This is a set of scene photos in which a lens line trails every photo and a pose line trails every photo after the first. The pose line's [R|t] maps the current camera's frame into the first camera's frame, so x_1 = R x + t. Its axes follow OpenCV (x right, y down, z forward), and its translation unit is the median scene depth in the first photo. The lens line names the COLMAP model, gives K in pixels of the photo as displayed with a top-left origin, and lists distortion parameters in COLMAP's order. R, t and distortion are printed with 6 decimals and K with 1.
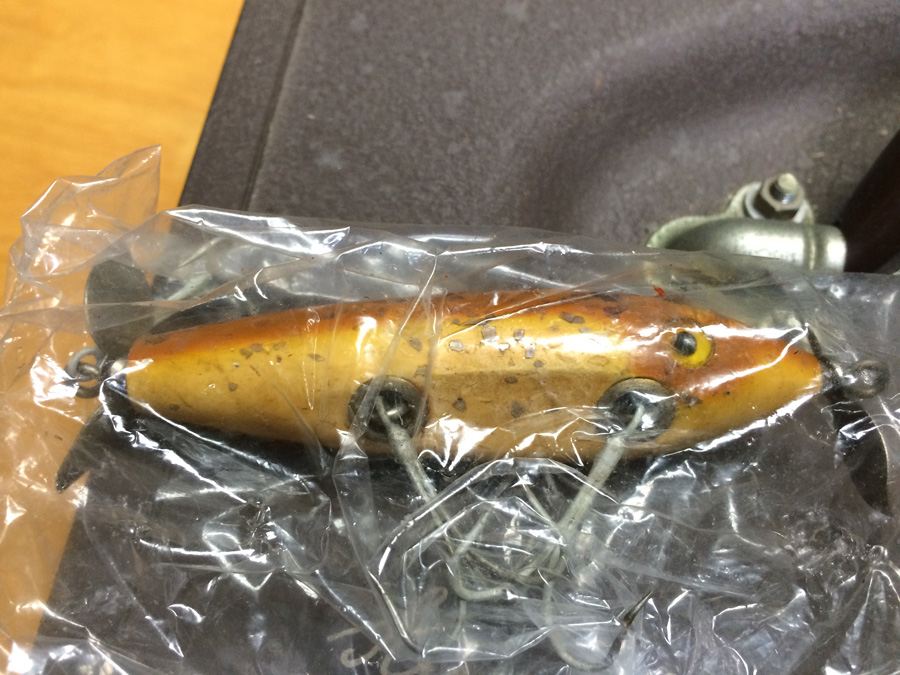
lens RADIAL K [[778.6, 0, 450.0], [0, 778.6, 337.5], [0, 0, 1]] dist [0.070803, -0.110048]
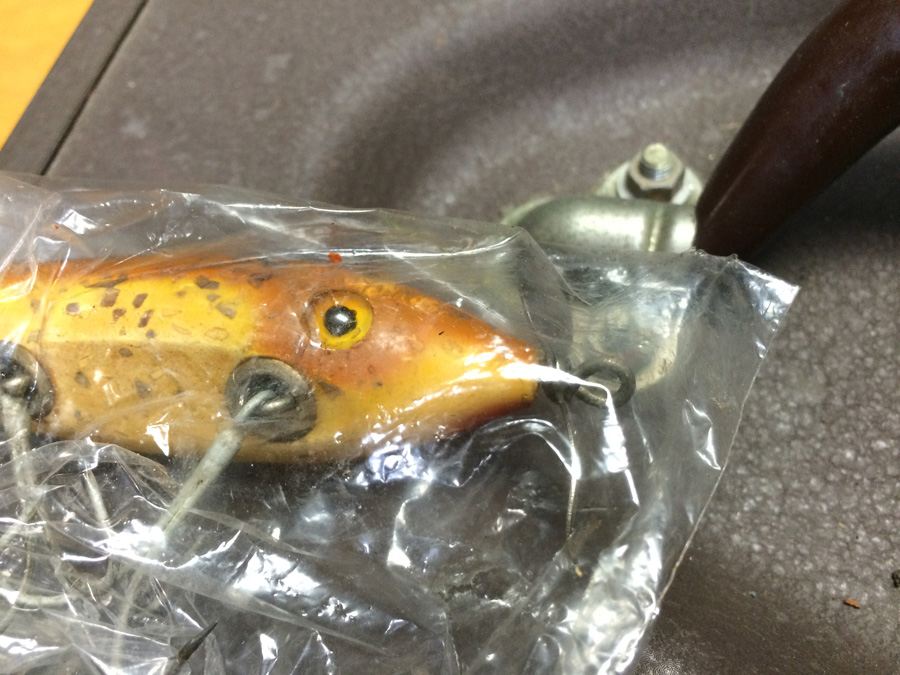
lens RADIAL K [[761.1, 0, 450.0], [0, 761.1, 337.5], [0, 0, 1]] dist [0.055805, -0.001360]
pose [[0.972726, 0.048322, -0.226866, 0.421713], [-0.055595, 0.998121, -0.025771, 0.027833], [0.225195, 0.037681, 0.973585, 0.182199]]
